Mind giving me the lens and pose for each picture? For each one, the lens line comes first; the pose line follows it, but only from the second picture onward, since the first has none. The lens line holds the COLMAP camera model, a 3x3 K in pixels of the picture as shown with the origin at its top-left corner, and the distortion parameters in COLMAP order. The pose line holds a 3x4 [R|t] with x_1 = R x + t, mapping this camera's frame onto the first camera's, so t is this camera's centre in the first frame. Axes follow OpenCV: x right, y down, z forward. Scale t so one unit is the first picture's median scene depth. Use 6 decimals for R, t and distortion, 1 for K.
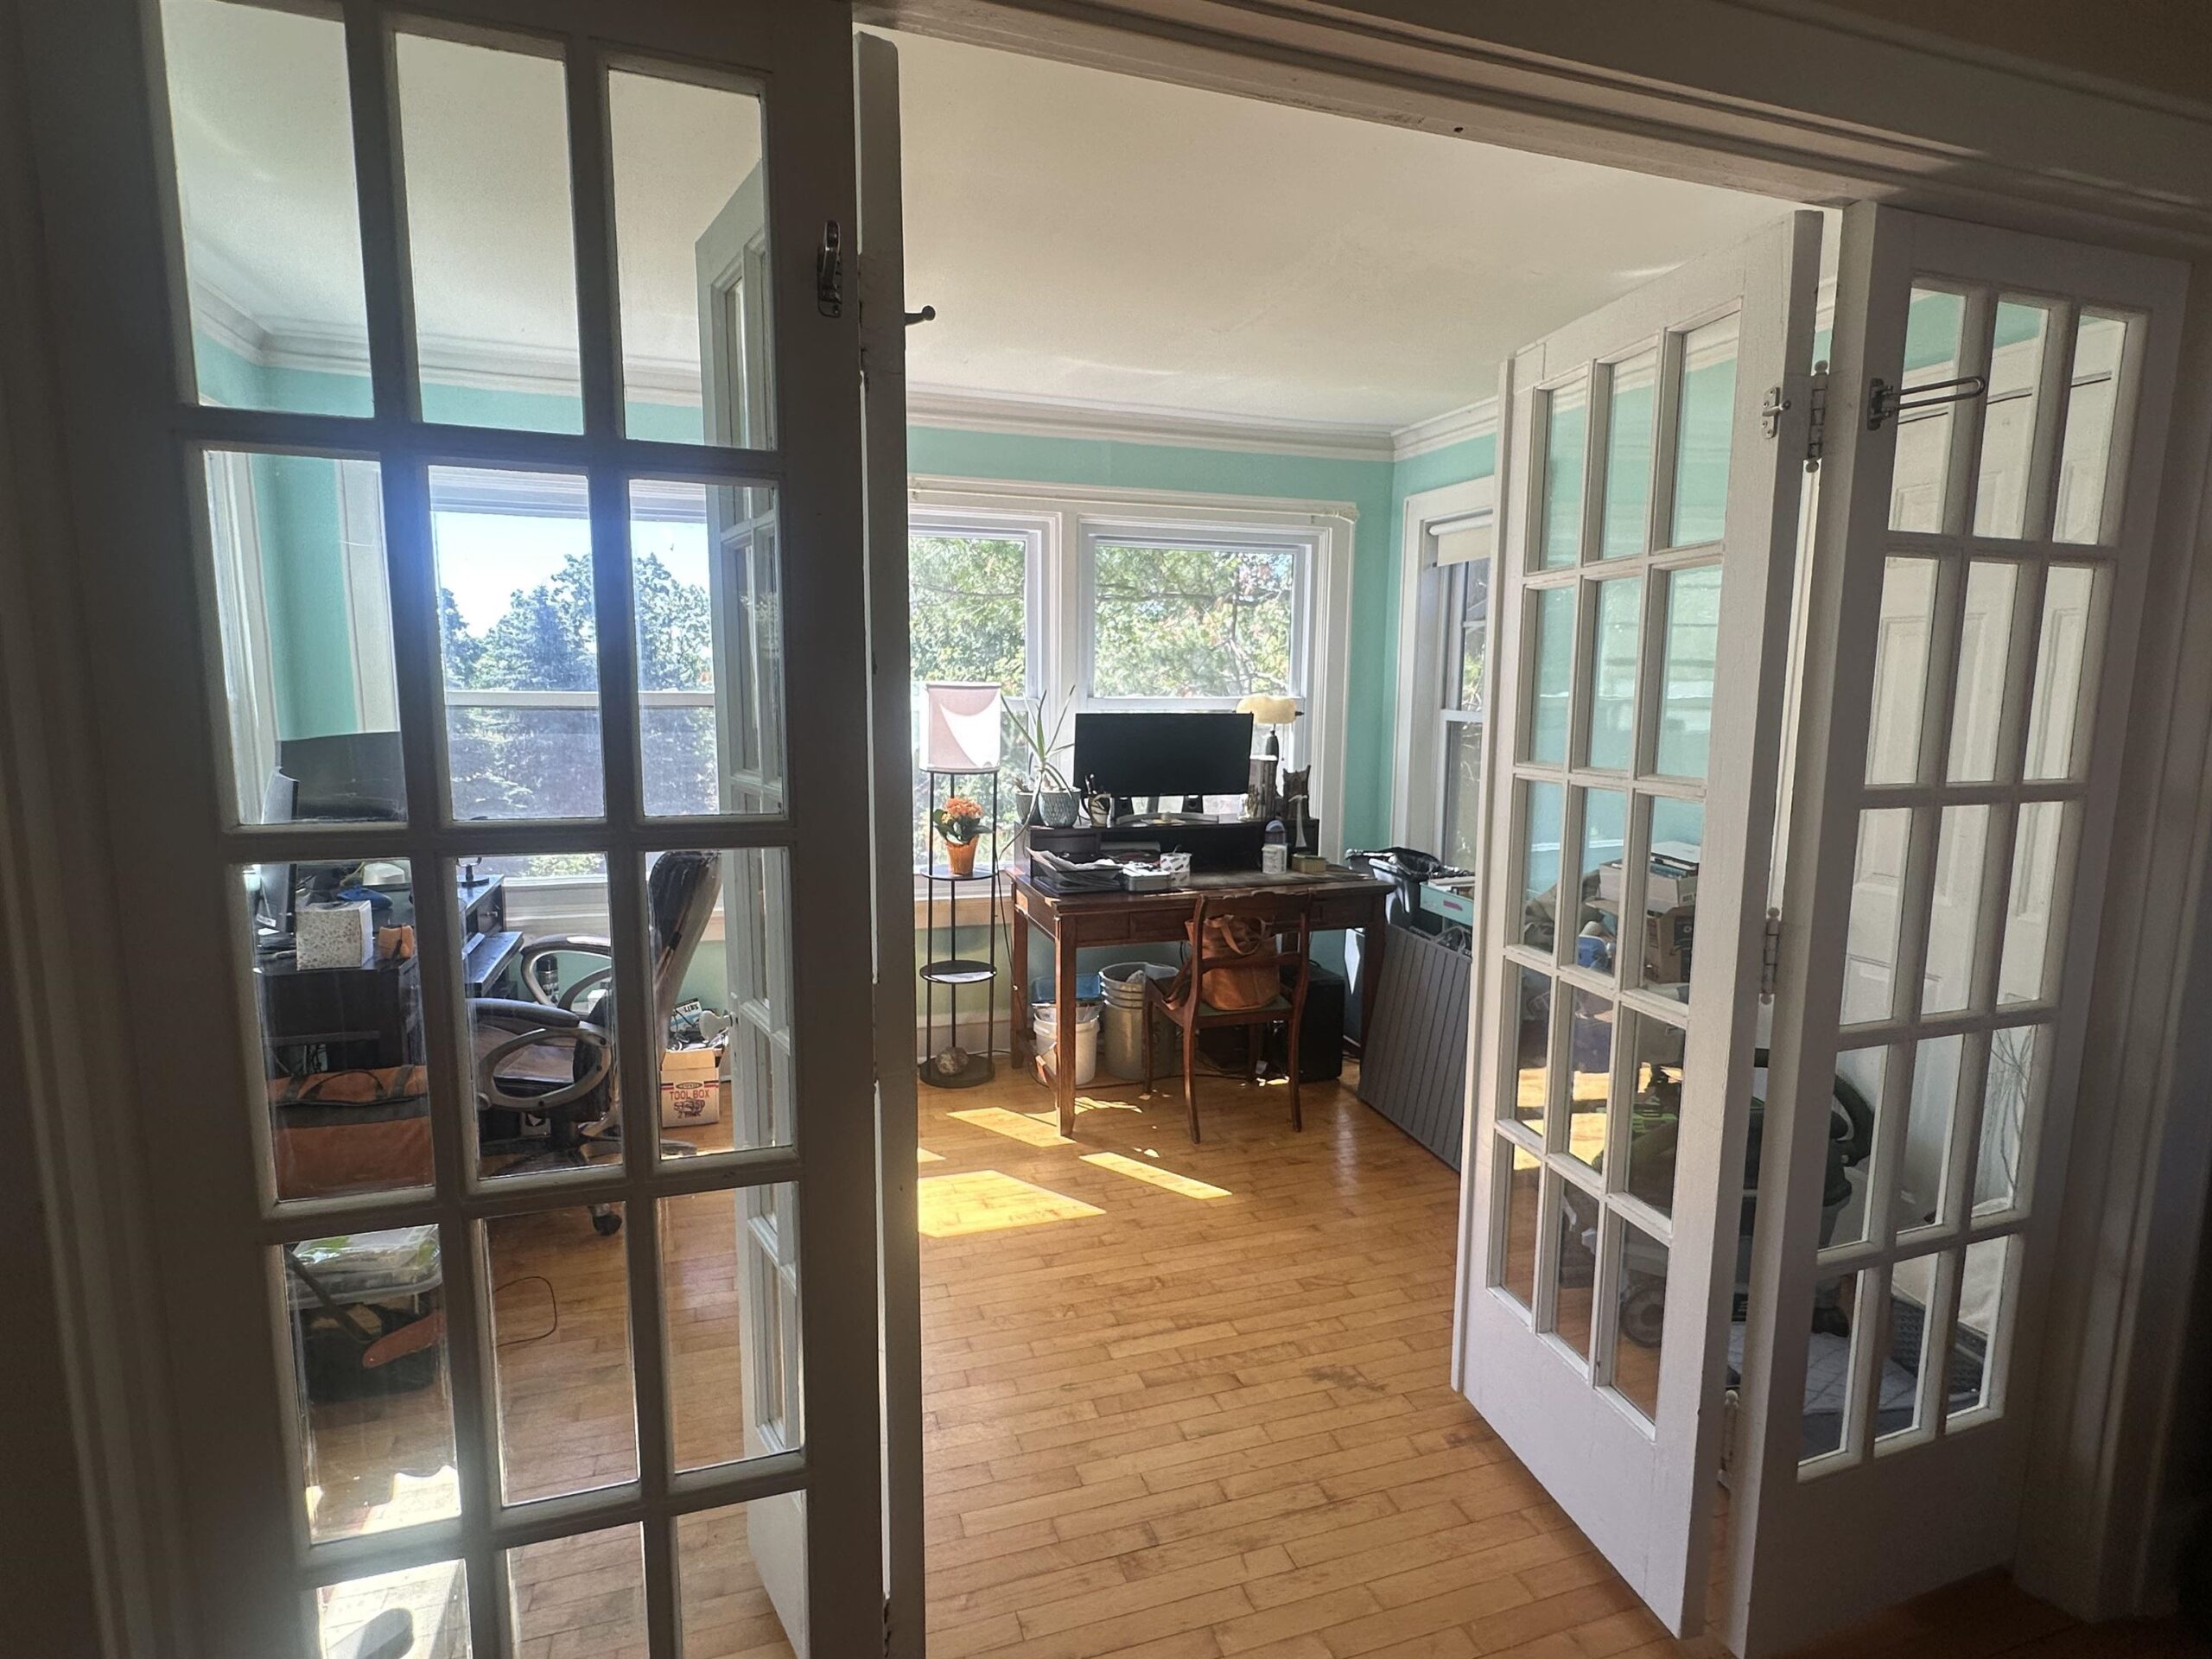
lens RADIAL K [[1096.6, 0, 1106.0], [0, 1096.6, 829.5], [0, 0, 1]] dist [-0.005201, 0.000596]
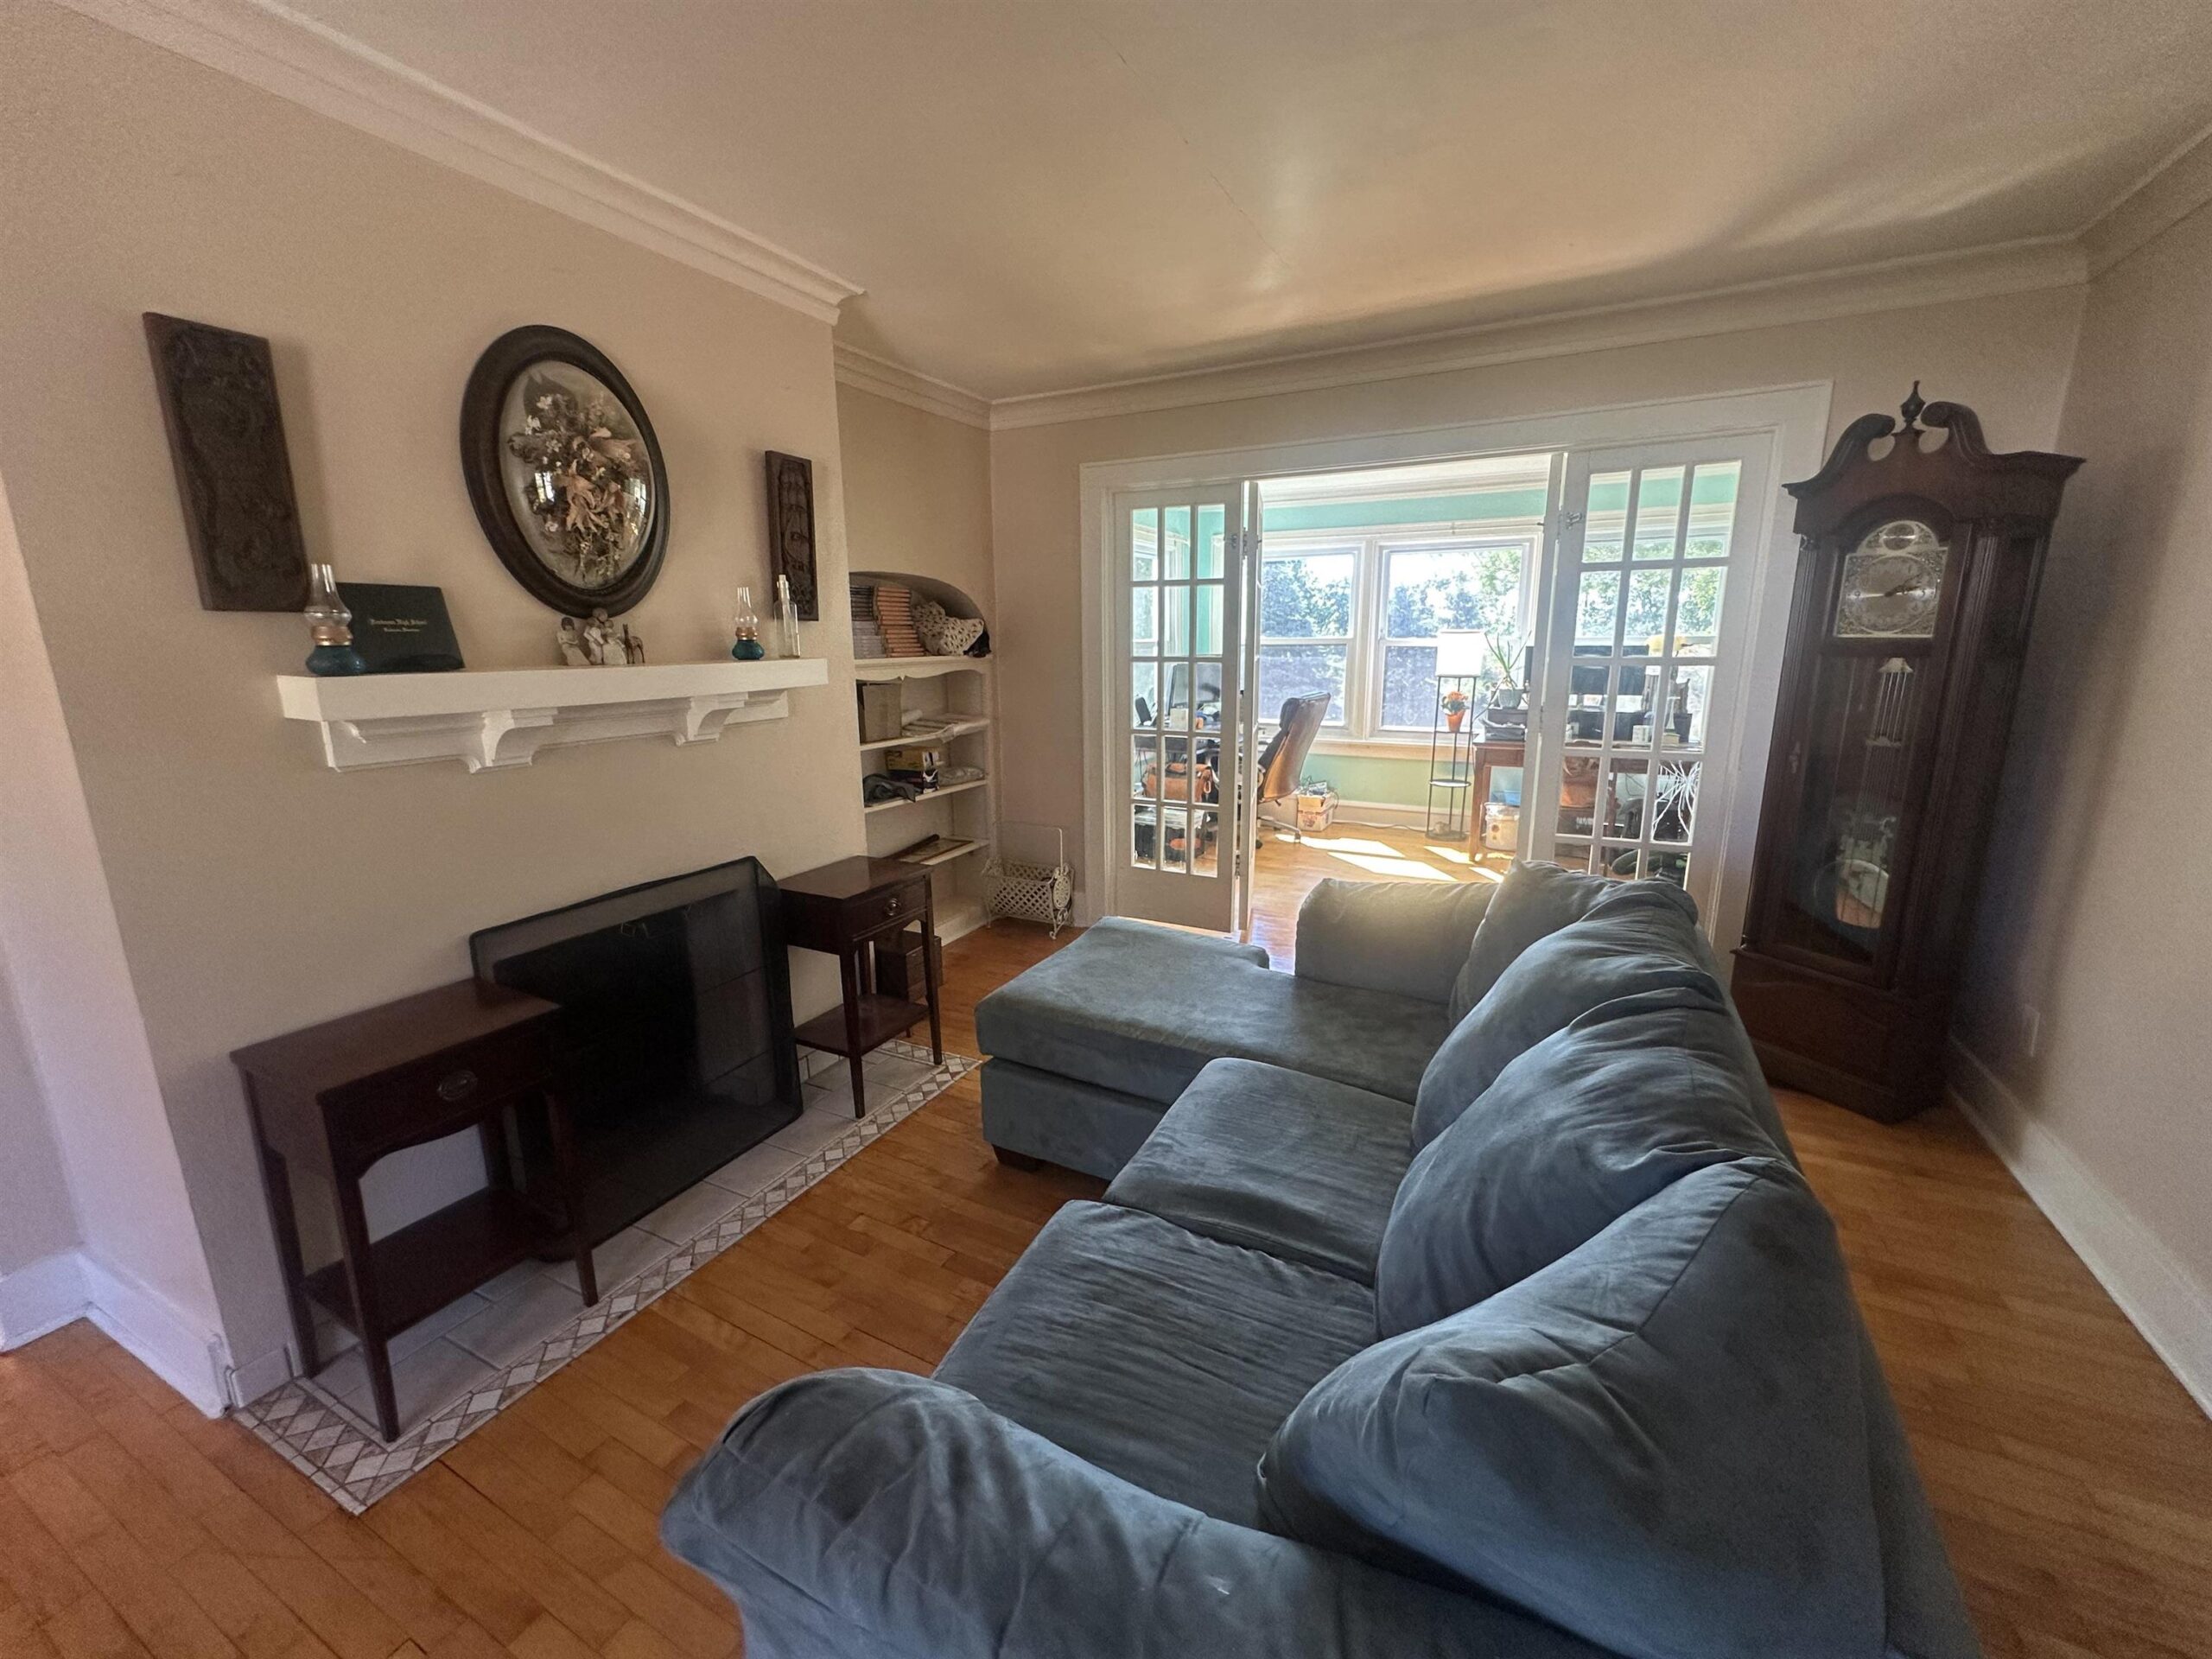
lens RADIAL K [[885.7, 0, 1105.2], [0, 885.7, 828.0], [0, 0, 1]] dist [-0.003237, -0.000210]
pose [[0.697214, 0.133913, -0.704245, 0.622050], [-0.081694, 0.990840, 0.107531, 0.102620], [0.712193, -0.017439, 0.701767, -0.591788]]
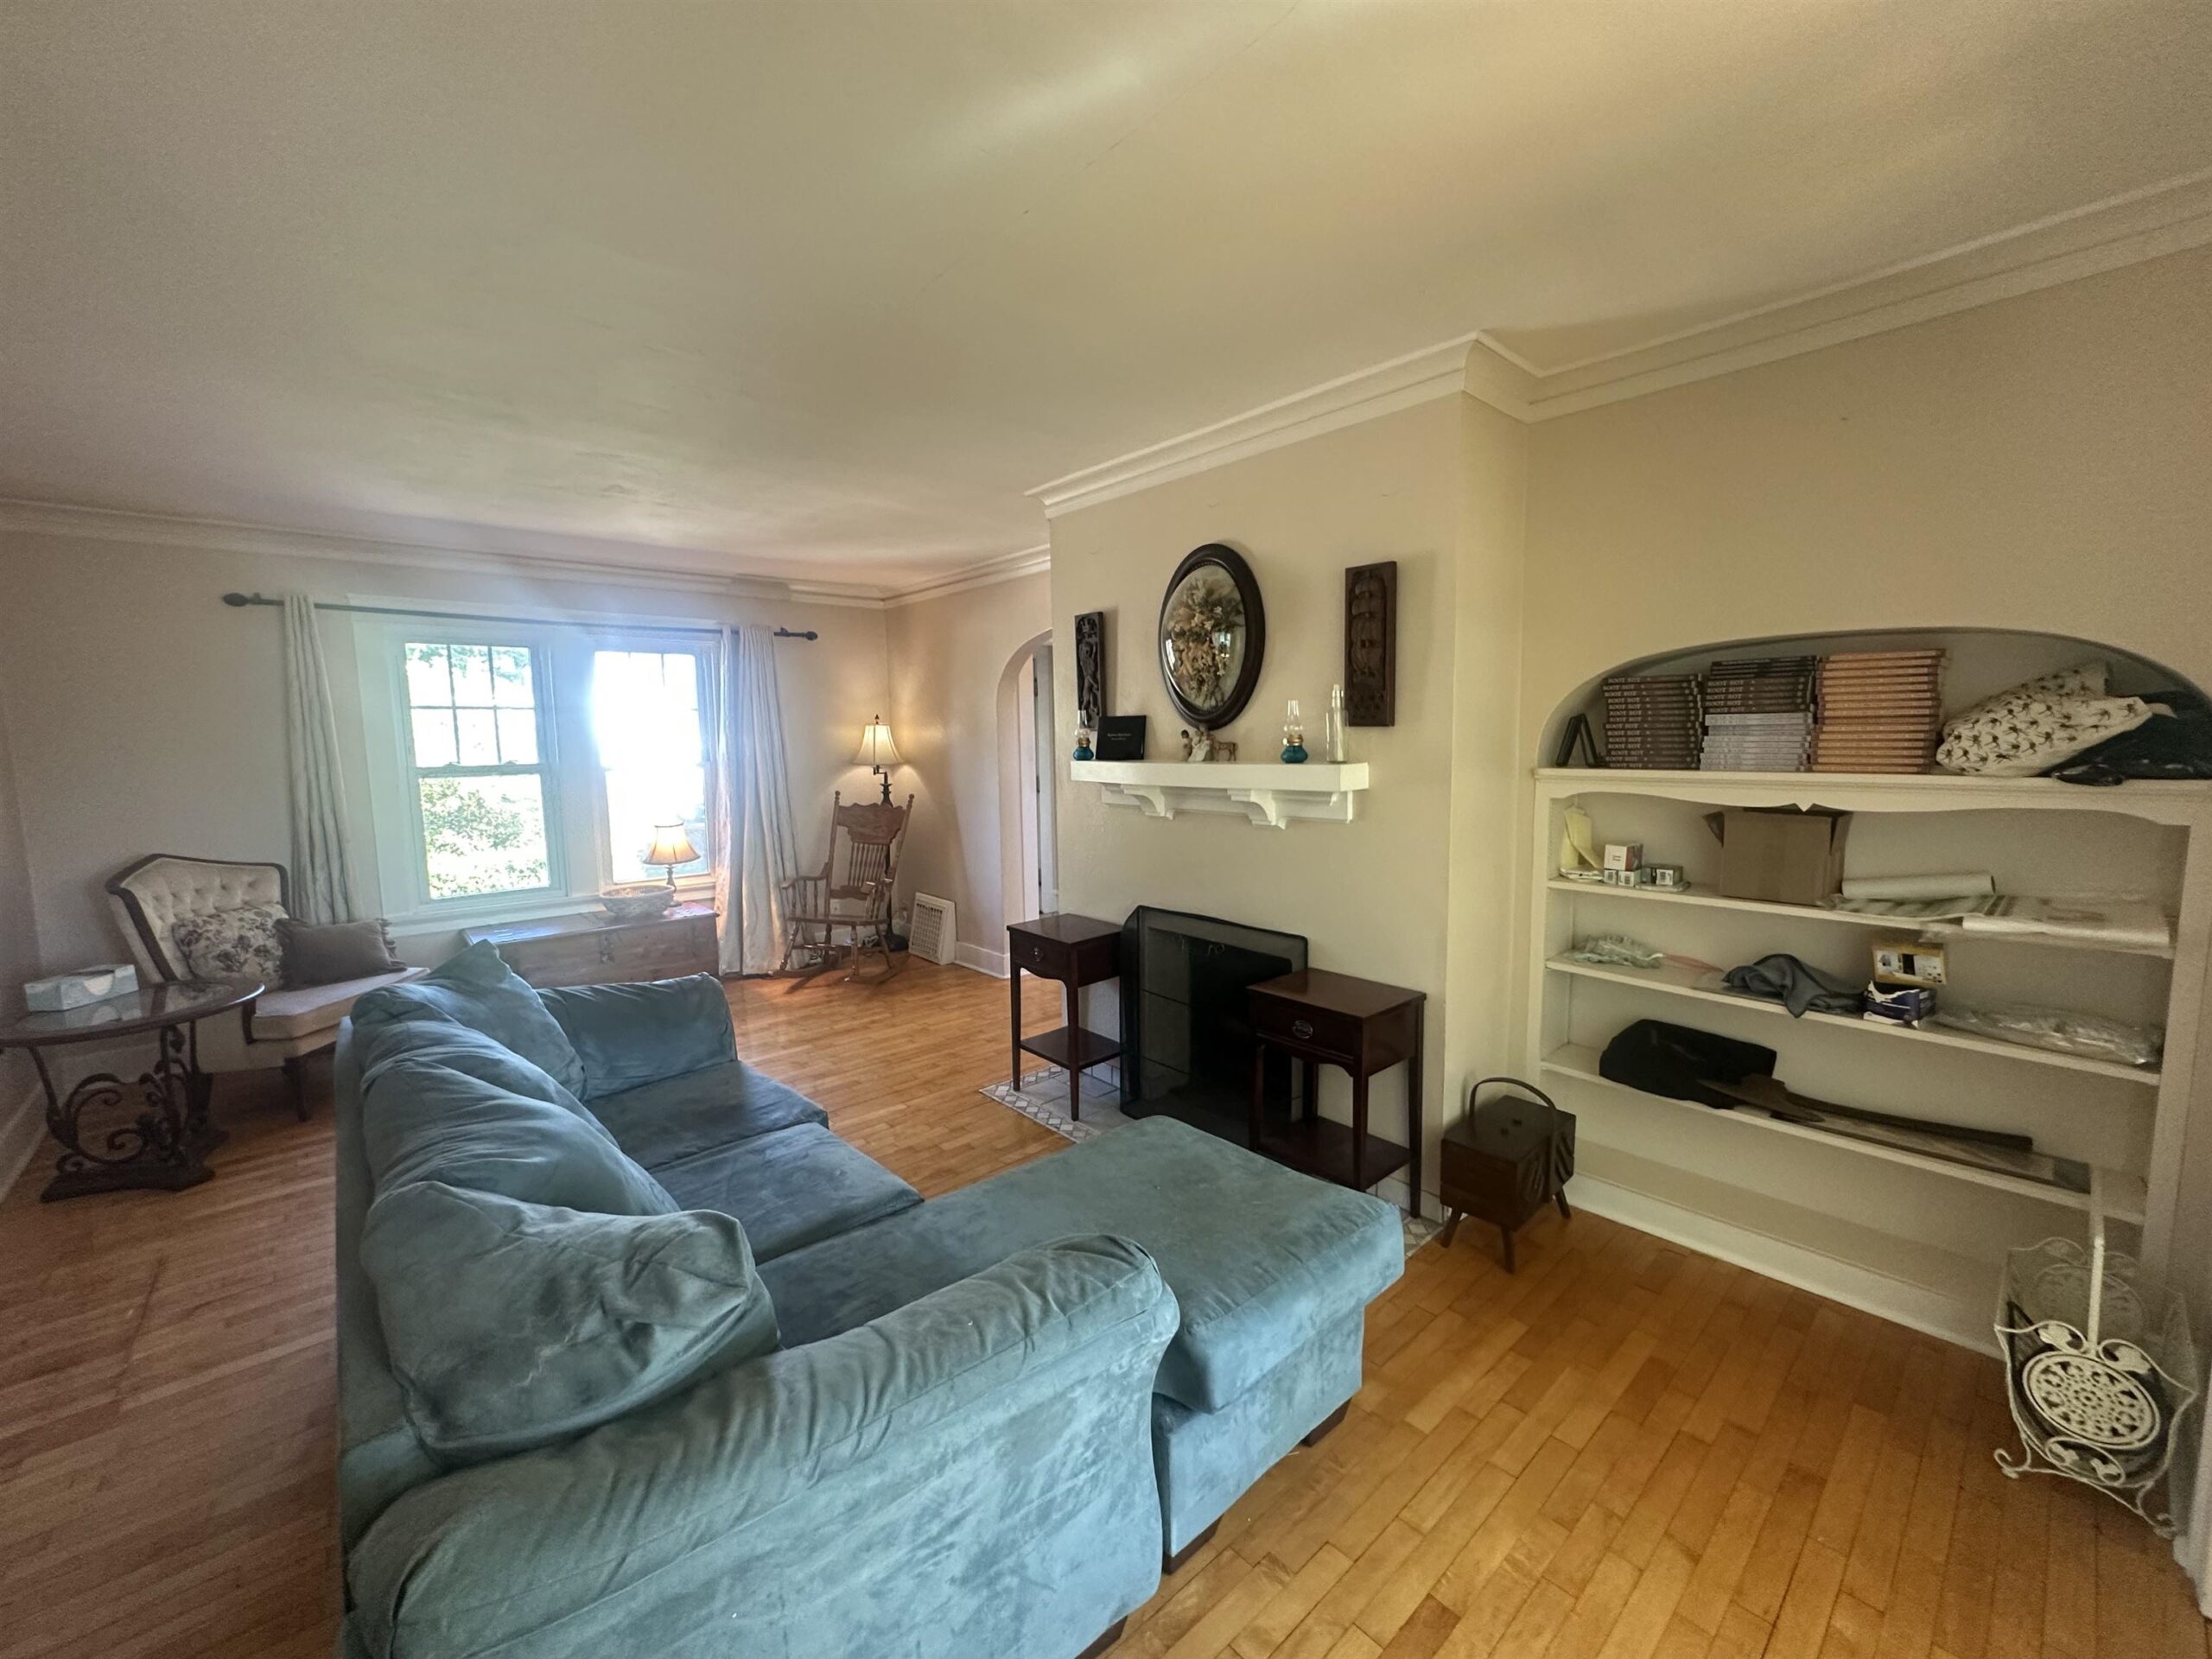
lens RADIAL K [[885.7, 0, 1105.2], [0, 885.7, 828.0], [0, 0, 1]] dist [-0.003237, -0.000210]
pose [[-0.920014, 0.047835, -0.388954, 0.385723], [-0.046762, 0.972031, 0.230152, -0.045517], [0.389085, 0.229931, -0.892045, 0.333788]]
